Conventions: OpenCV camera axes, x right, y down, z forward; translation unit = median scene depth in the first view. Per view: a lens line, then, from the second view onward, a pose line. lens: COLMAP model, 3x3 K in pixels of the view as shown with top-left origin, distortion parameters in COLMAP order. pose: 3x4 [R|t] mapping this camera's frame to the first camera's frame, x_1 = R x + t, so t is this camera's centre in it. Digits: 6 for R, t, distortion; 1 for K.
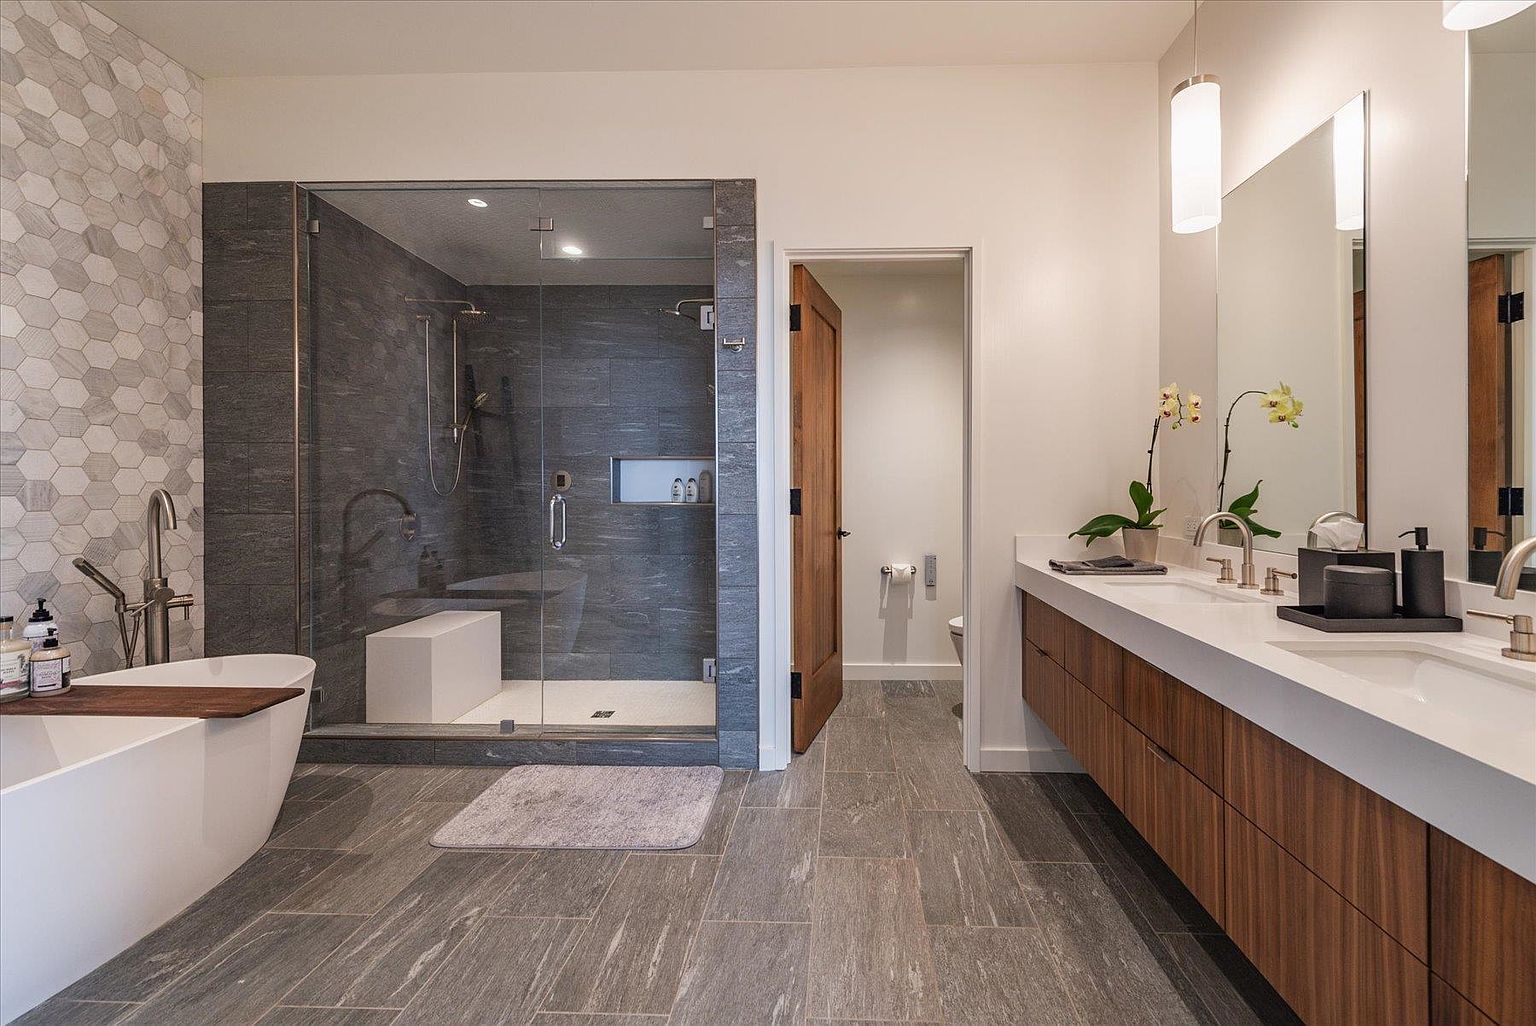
lens RADIAL K [[671.4, 0, 823.7], [0, 671.4, 488.9], [0, 0, 1]] dist [0.018020, -0.004937]
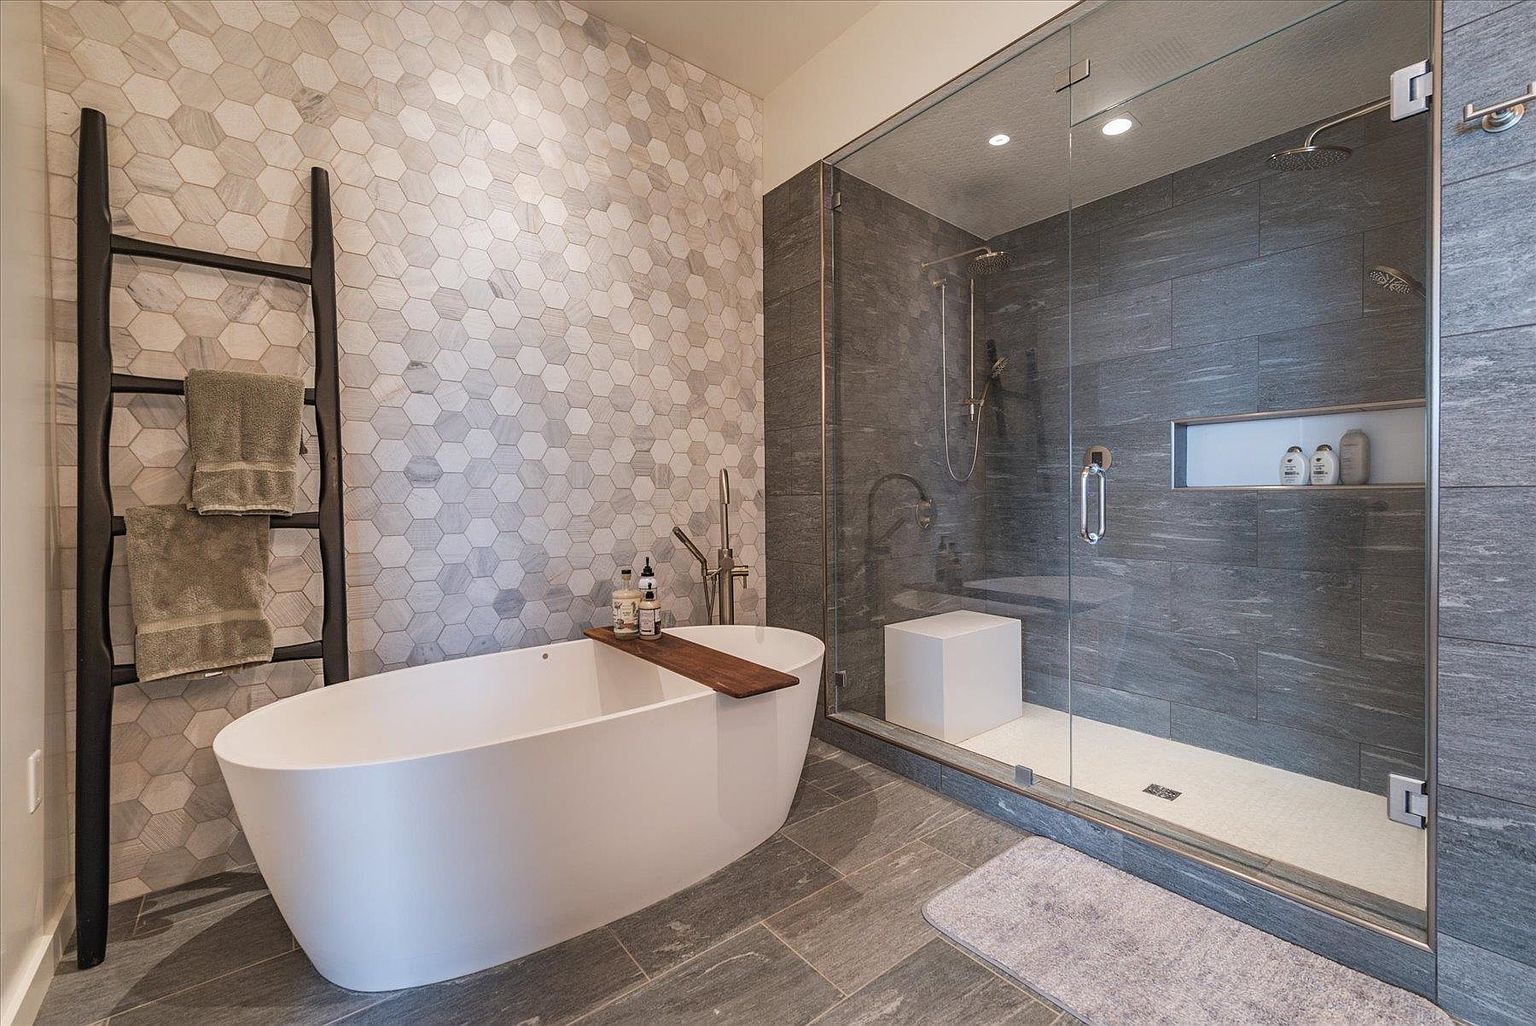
lens RADIAL K [[655.8, 0, 765.2], [0, 655.8, 497.7], [0, 0, 1]] dist [0.014795, -0.004661]
pose [[0.669086, 0.001662, -0.743183, -0.115315], [-0.002904, 0.999996, -0.000378, 0.042515], [0.743179, 0.002411, 0.669088, 0.290926]]
